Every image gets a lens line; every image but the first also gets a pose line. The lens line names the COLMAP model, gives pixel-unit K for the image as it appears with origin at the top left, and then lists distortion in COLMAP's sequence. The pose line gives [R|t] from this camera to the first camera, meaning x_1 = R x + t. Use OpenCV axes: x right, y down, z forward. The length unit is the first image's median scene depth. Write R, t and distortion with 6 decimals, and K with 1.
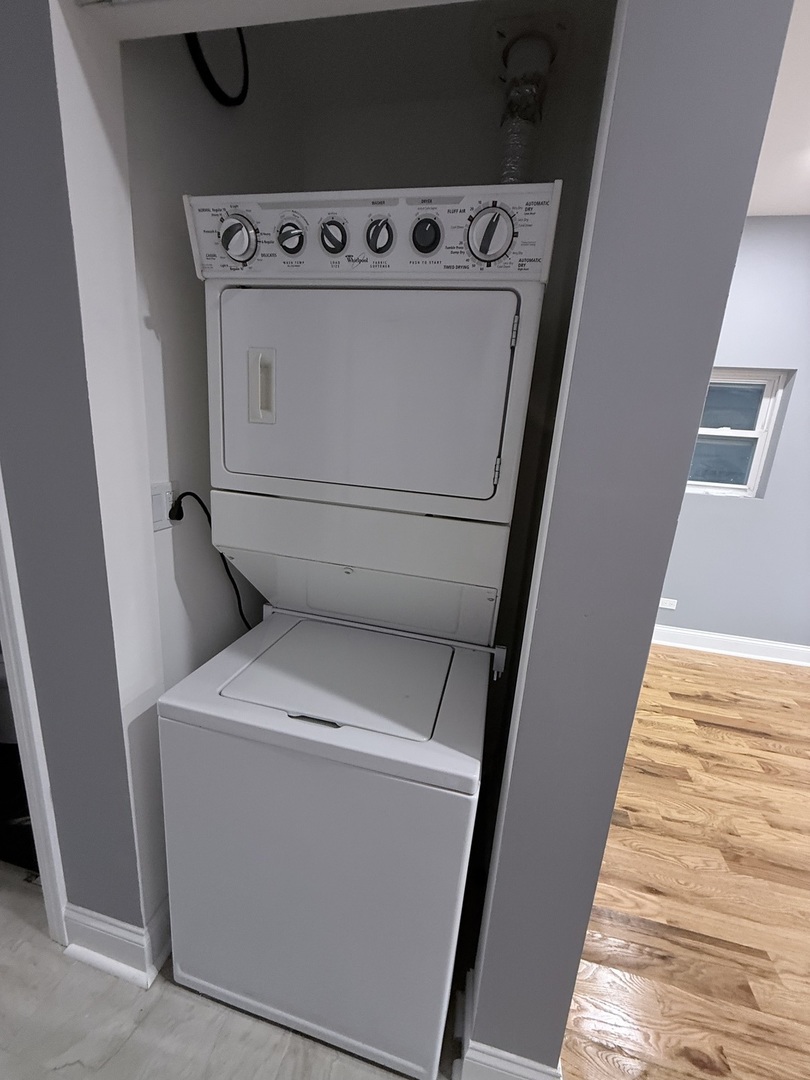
lens RADIAL K [[429.6, 0, 405.5], [0, 429.6, 537.5], [0, 0, 1]] dist [-0.001777, 0.000223]
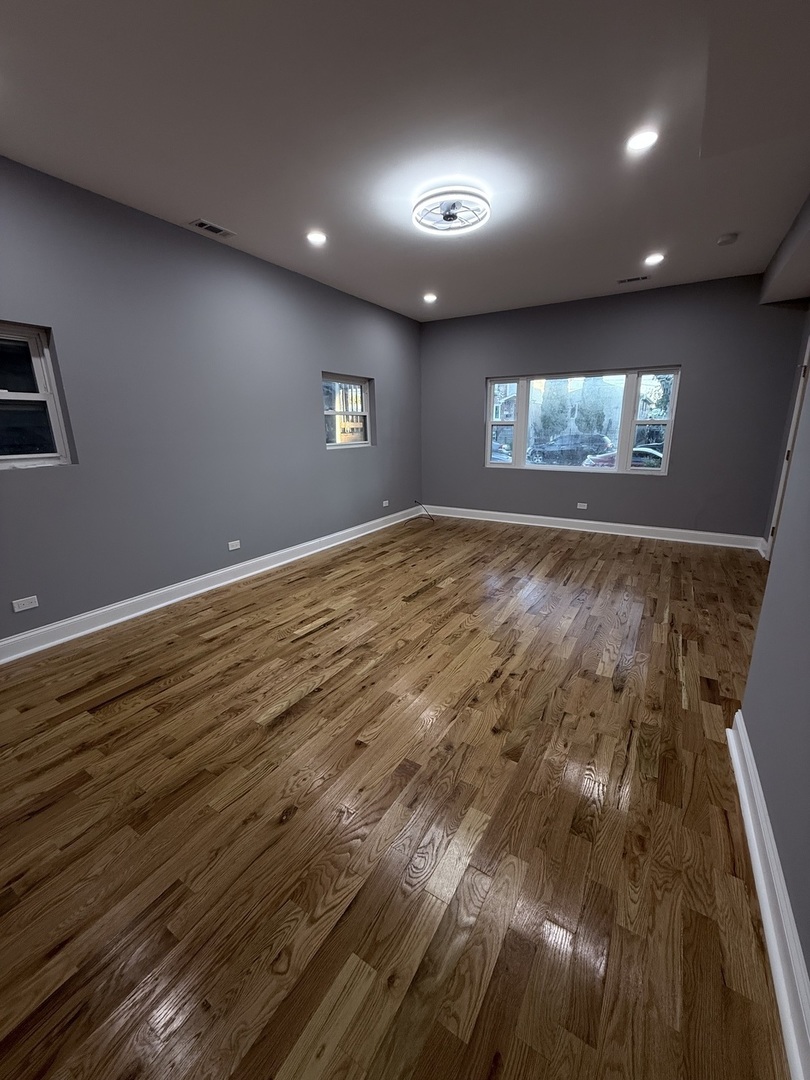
lens RADIAL K [[429.6, 0, 405.3], [0, 429.6, 536.0], [0, 0, 1]] dist [-0.001777, 0.000223]
pose [[0.322794, -0.302364, 0.896873, 0.192097], [0.263857, 0.938779, 0.221526, 0.055391], [-0.908946, 0.165139, 0.382813, -0.023160]]
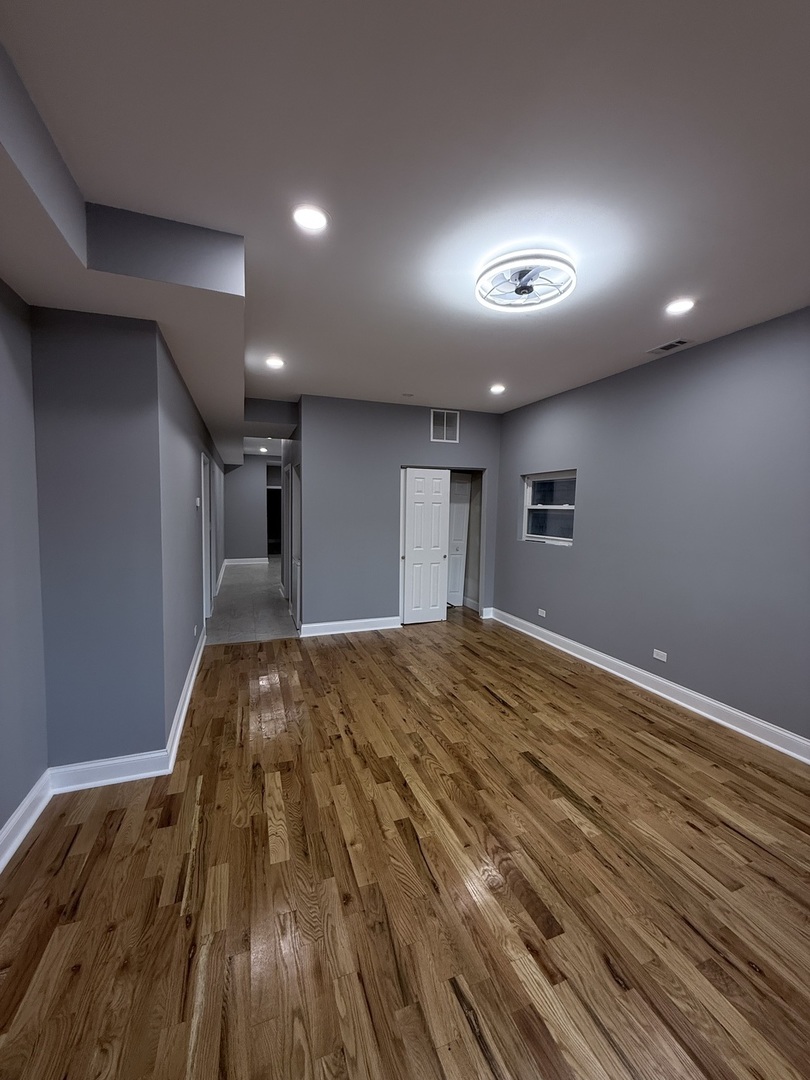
lens RADIAL K [[429.6, 0, 407.2], [0, 429.6, 538.5], [0, 0, 1]] dist [-0.001777, 0.000223]
pose [[0.548236, 0.003662, -0.836316, 2.324825], [-0.184551, 0.975869, -0.116707, 0.226273], [0.815707, 0.218326, 0.535682, -0.446488]]
